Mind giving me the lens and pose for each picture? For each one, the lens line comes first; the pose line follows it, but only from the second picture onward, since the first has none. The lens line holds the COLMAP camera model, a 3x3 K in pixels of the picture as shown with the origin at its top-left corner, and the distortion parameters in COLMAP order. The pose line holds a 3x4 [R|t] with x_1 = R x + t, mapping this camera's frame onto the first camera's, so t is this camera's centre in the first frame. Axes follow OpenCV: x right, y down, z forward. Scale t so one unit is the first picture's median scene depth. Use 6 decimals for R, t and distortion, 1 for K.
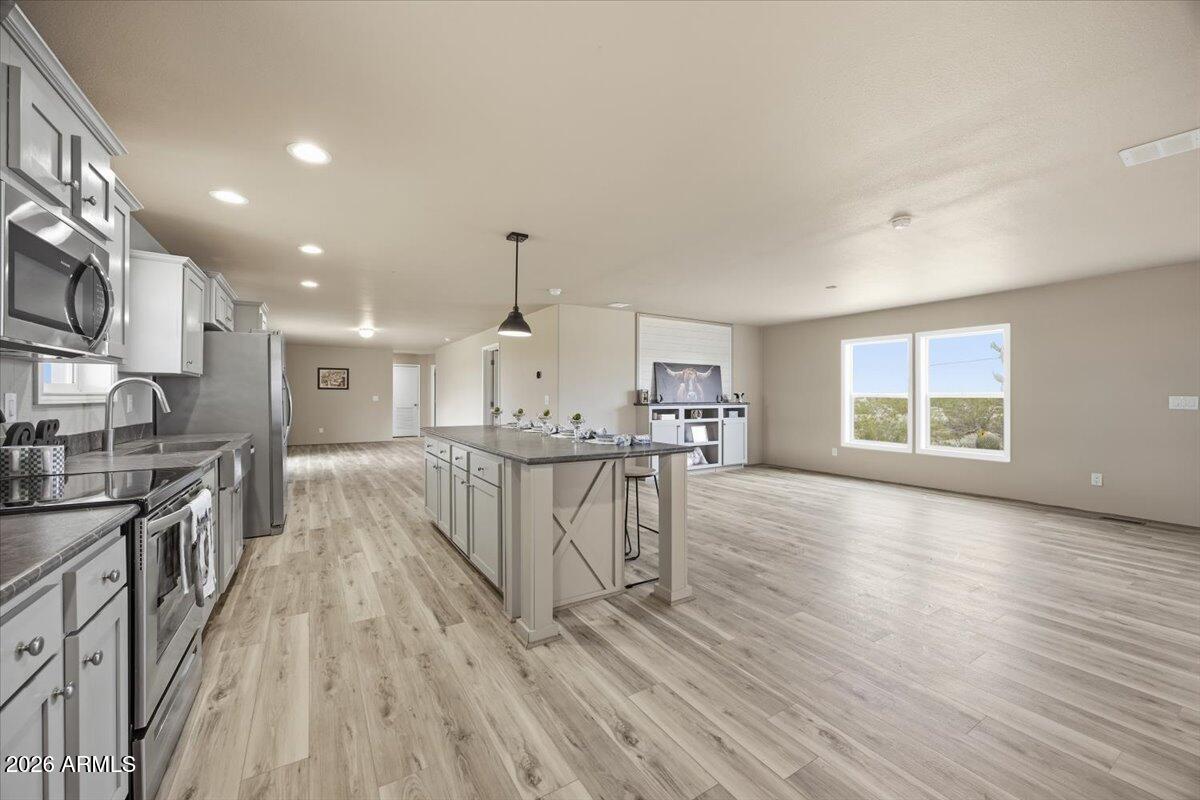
lens RADIAL K [[470.8, 0, 605.2], [0, 470.8, 395.4], [0, 0, 1]] dist [-0.013918, 0.002829]
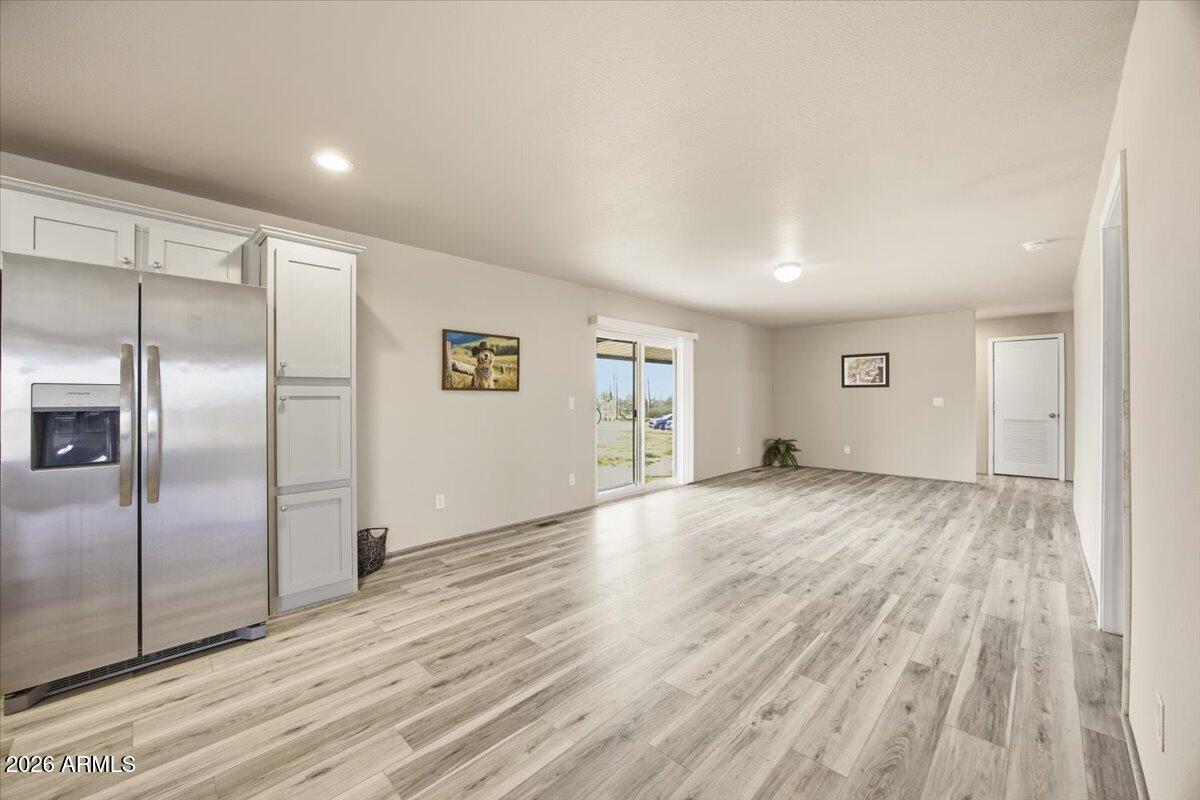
lens RADIAL K [[470.8, 0, 600.5], [0, 470.8, 404.9], [0, 0, 1]] dist [-0.013918, 0.002829]
pose [[0.241051, 0.013928, -0.970413, -0.065889], [0.003799, 0.999876, 0.015295, 0.000643], [0.970505, -0.007374, 0.240968, 0.781469]]
